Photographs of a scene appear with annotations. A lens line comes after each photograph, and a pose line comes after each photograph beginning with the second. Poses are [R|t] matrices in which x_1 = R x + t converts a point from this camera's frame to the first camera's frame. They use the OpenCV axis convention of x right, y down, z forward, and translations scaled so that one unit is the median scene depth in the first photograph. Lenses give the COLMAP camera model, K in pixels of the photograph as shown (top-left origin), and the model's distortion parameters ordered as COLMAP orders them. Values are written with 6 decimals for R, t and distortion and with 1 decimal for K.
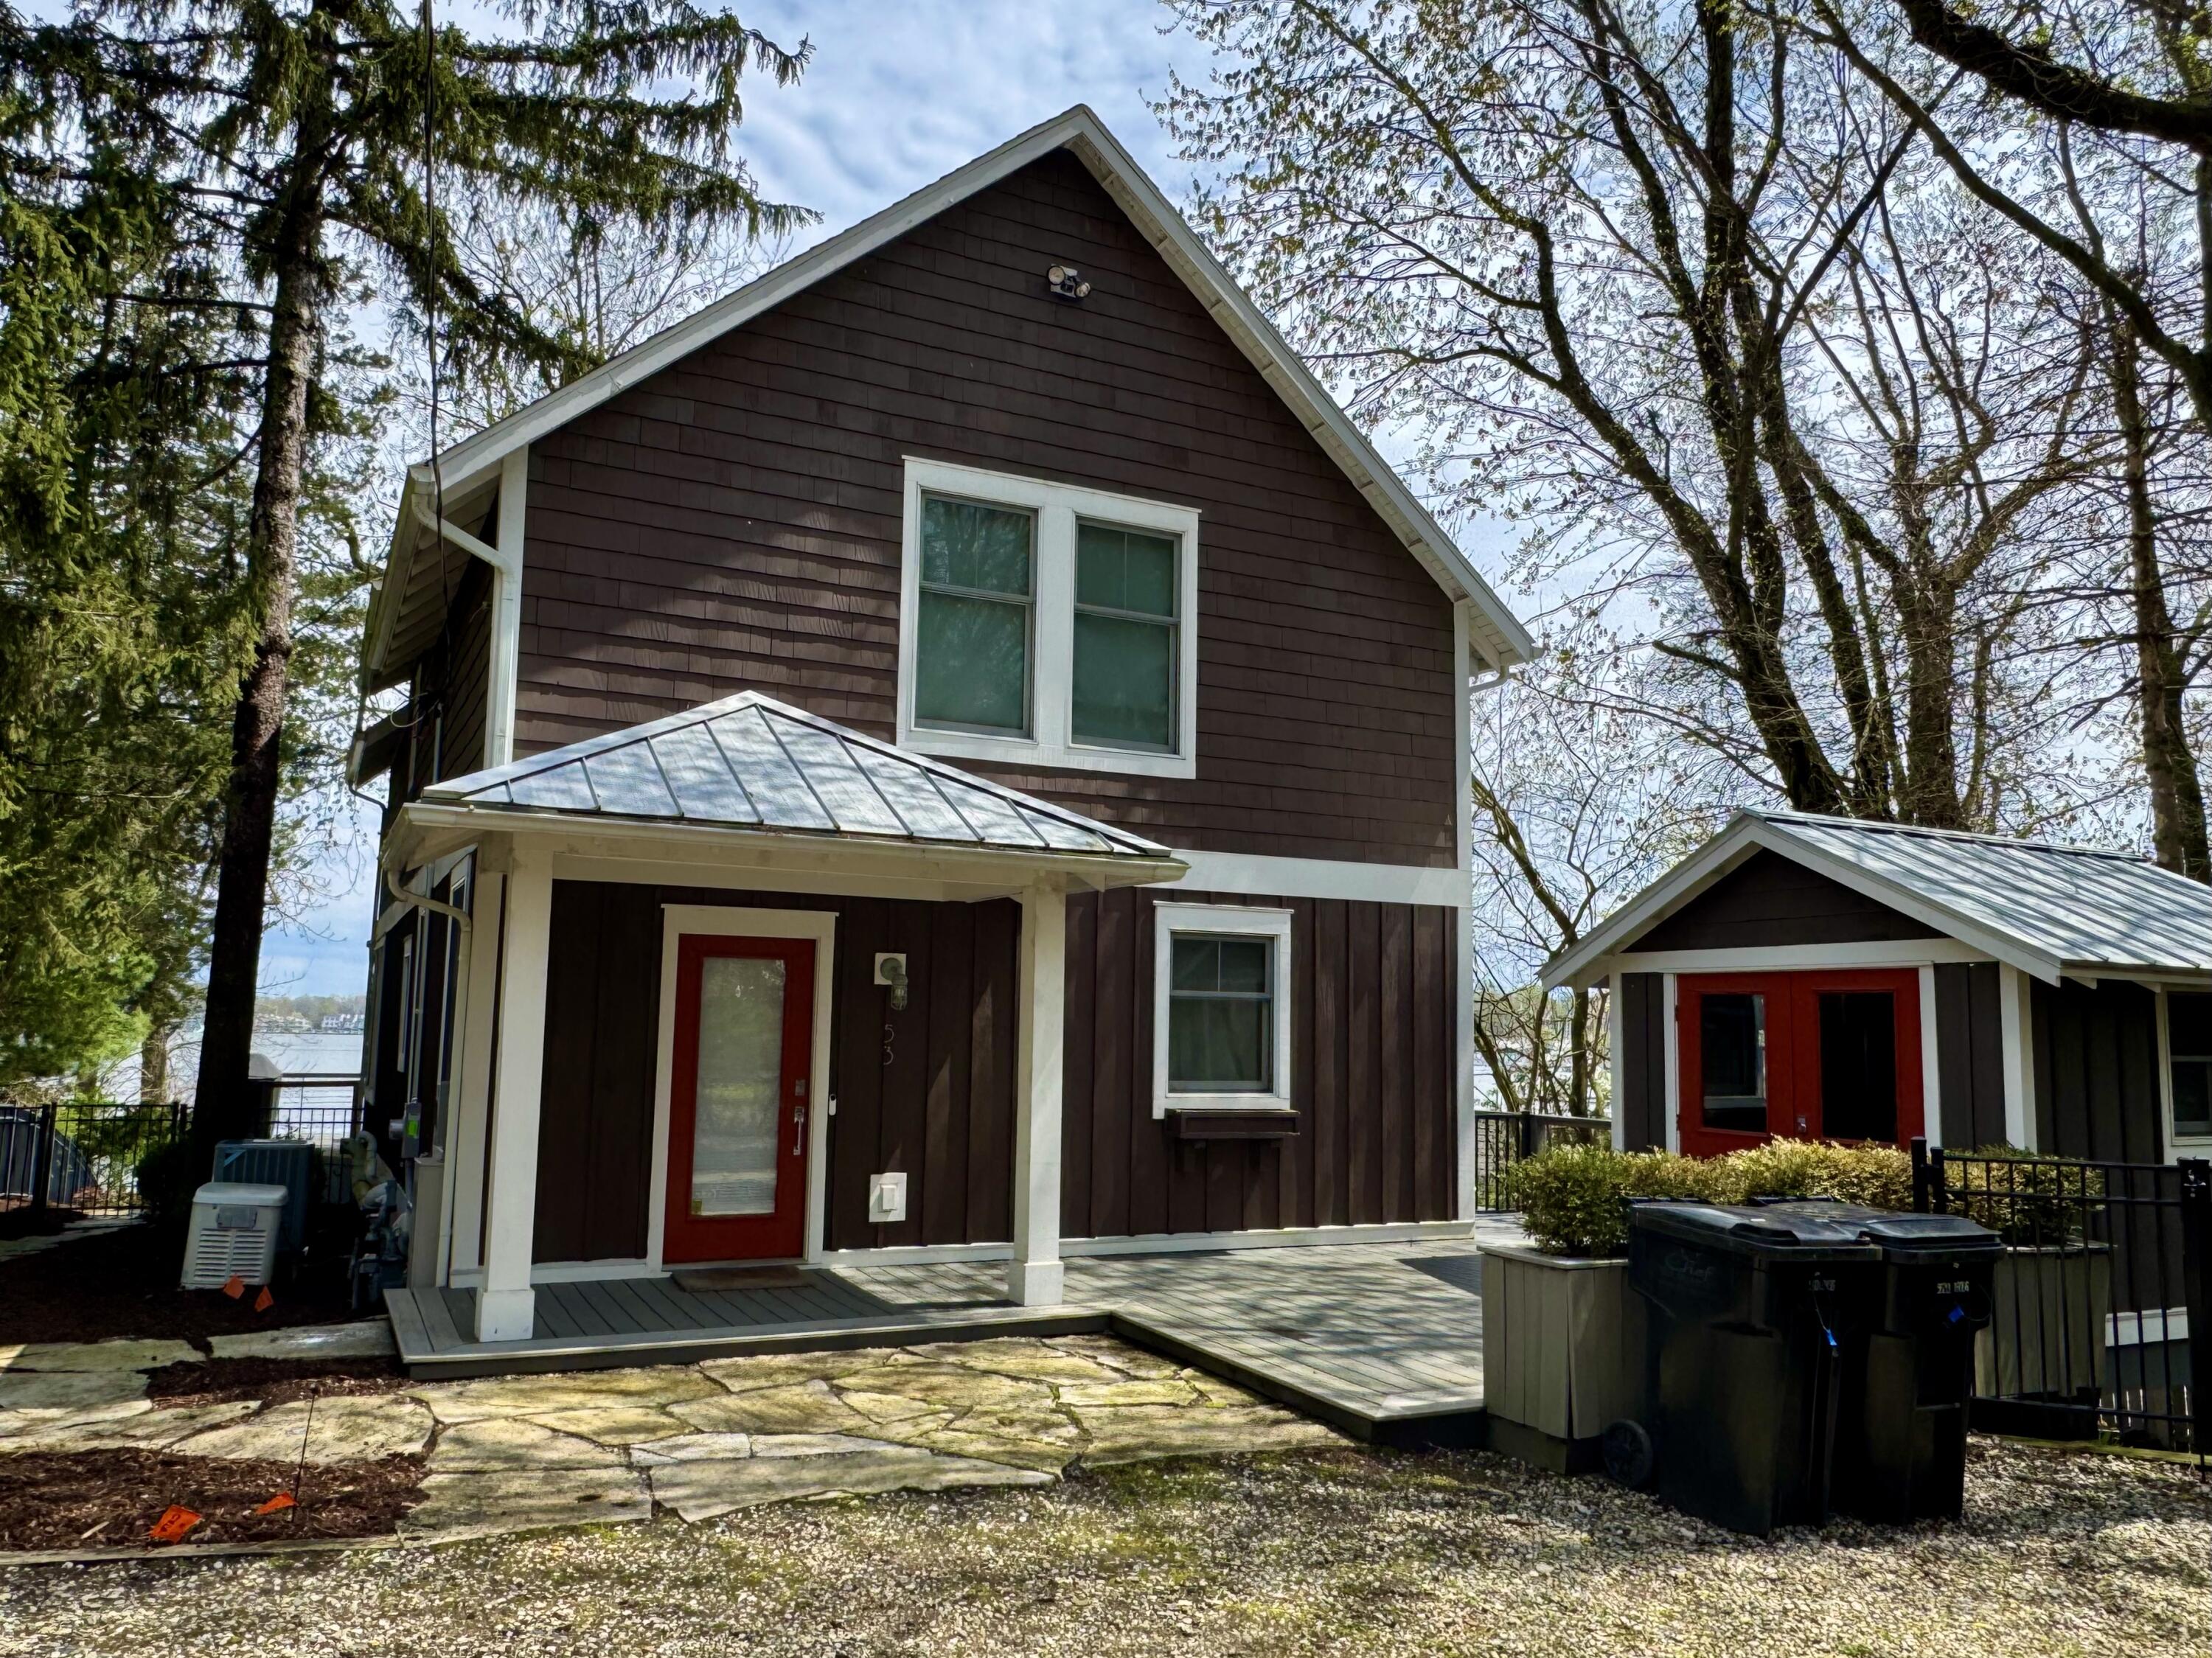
lens RADIAL K [[1683.0, 0, 1106.0], [0, 1683.0, 829.0], [0, 0, 1]] dist [0.000609, 0.001038]
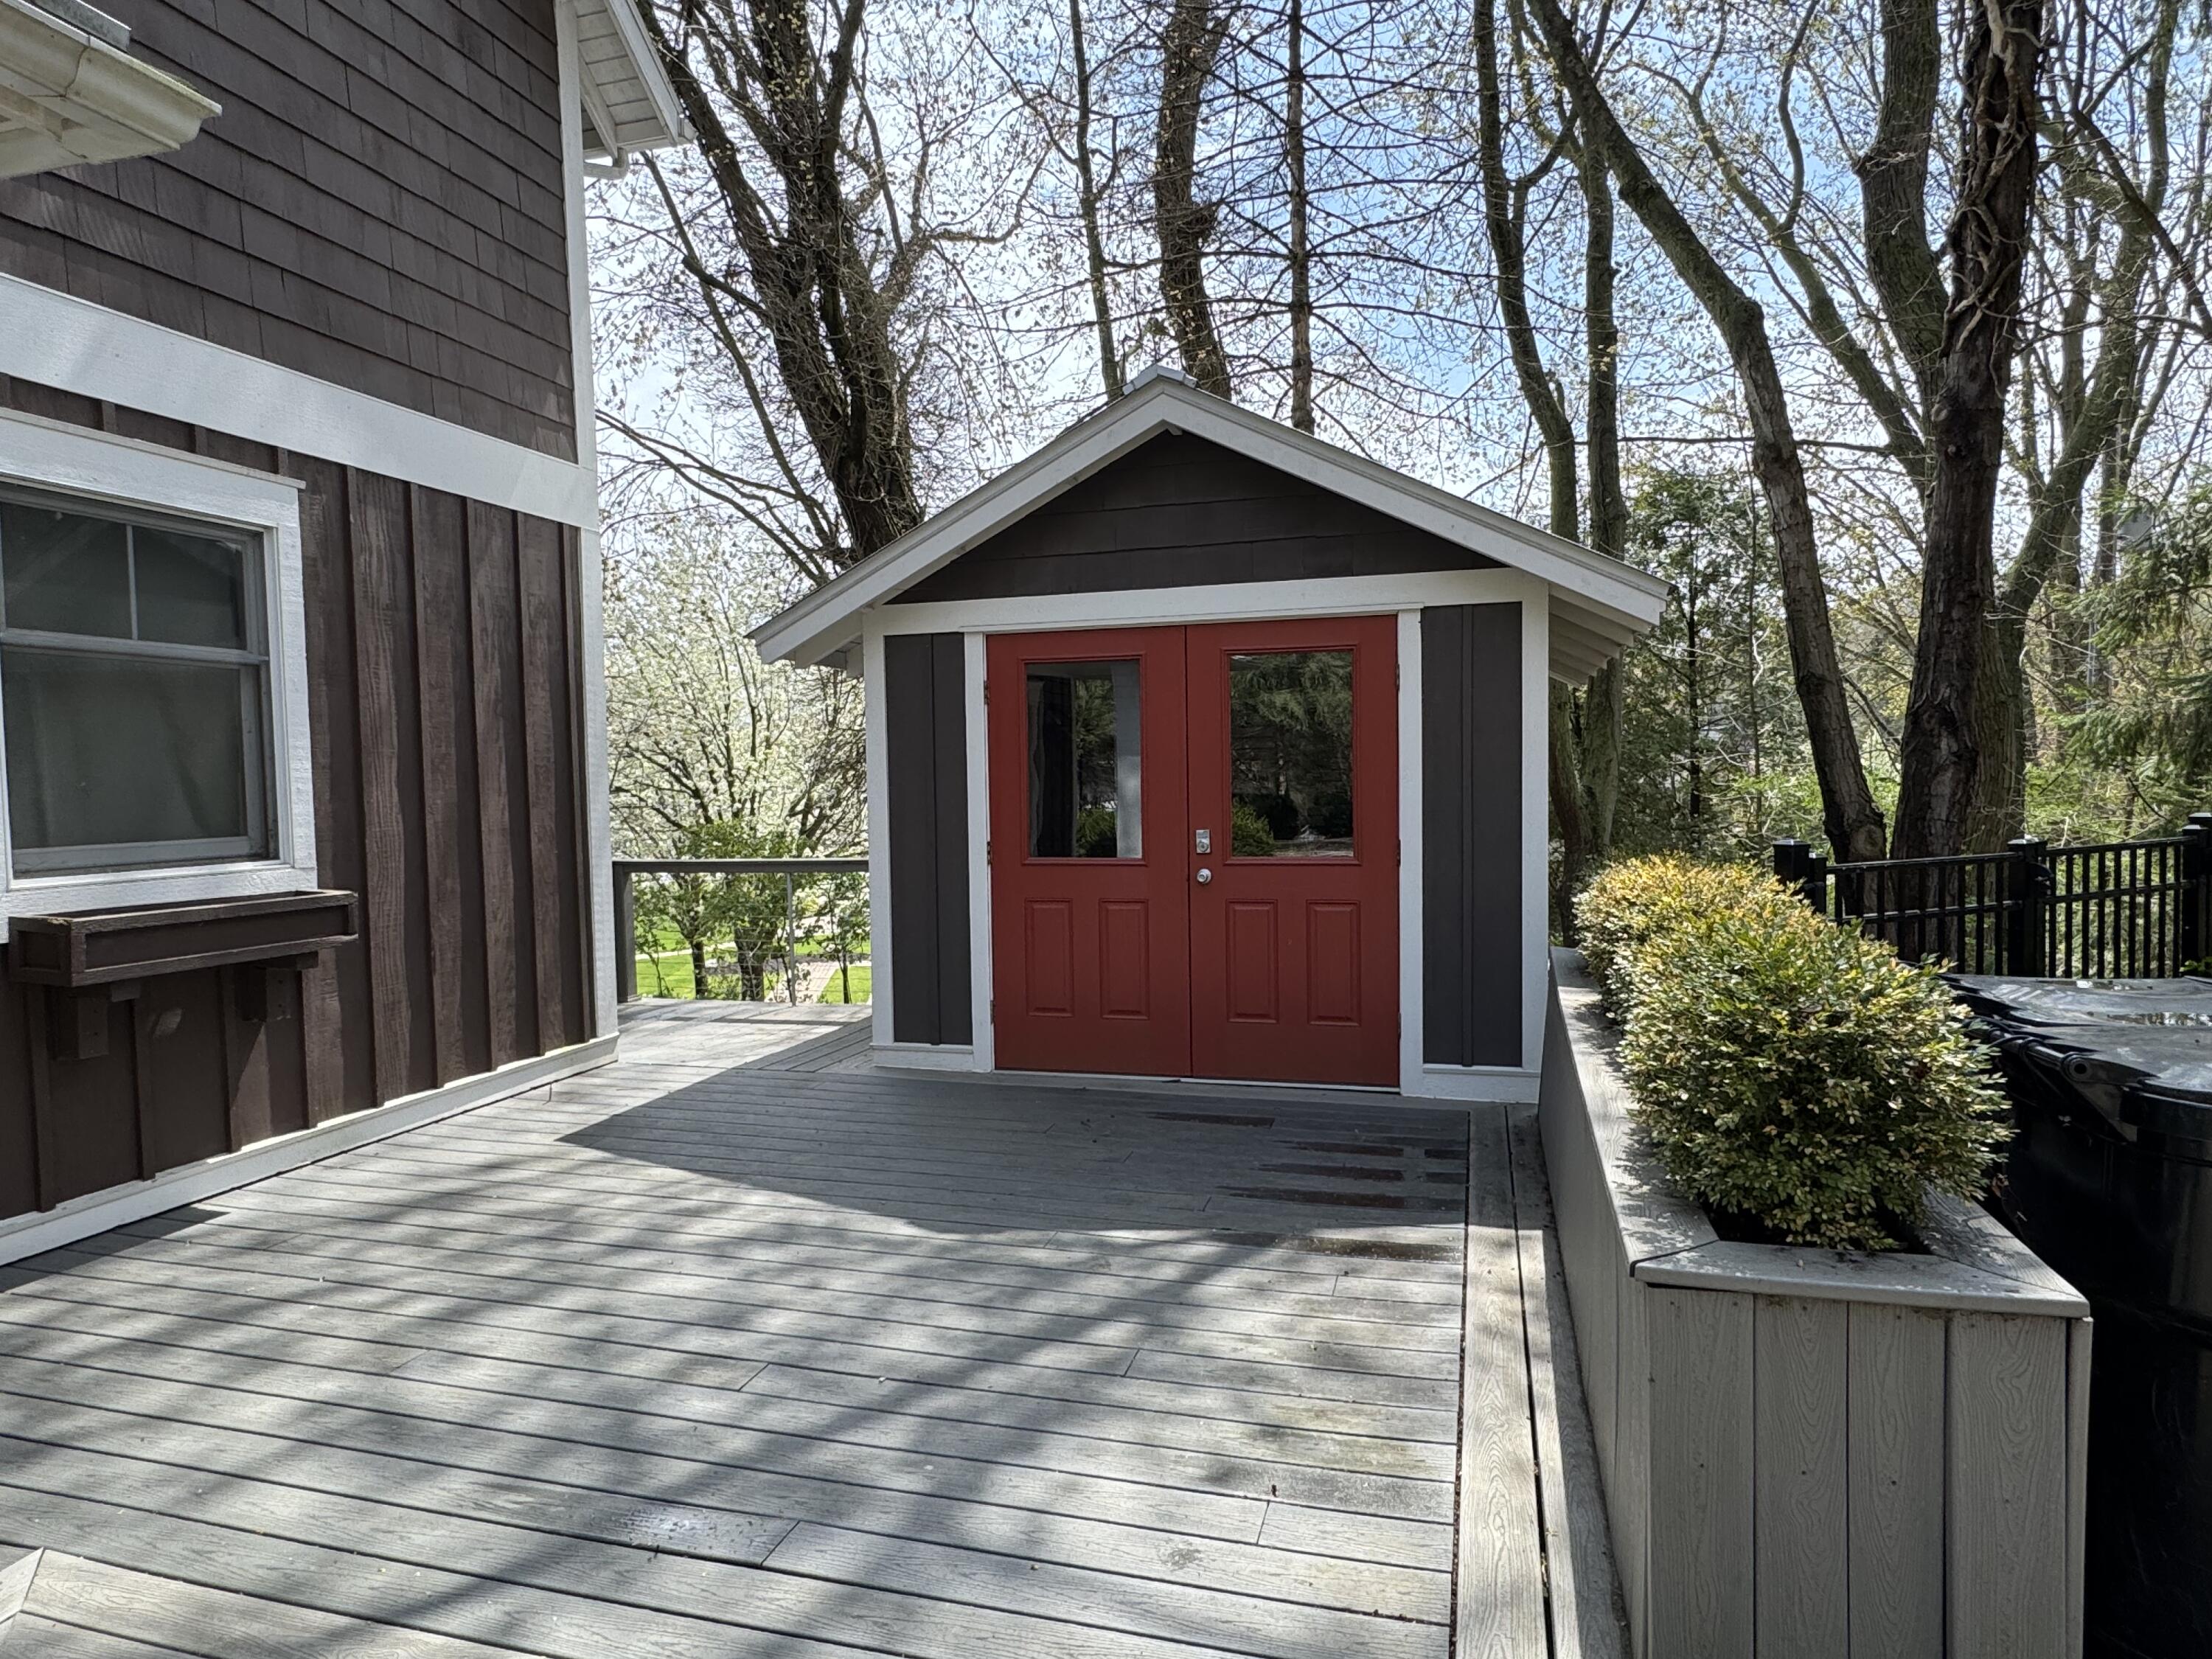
lens RADIAL K [[1326.6, 0, 1106.0], [0, 1326.6, 829.5], [0, 0, 1]] dist [0.000575, -0.000118]
pose [[0.685841, -0.066359, 0.724720, -0.013463], [-0.054674, 0.988322, 0.142236, 0.080736], [-0.725695, -0.137174, 0.674203, 0.566198]]
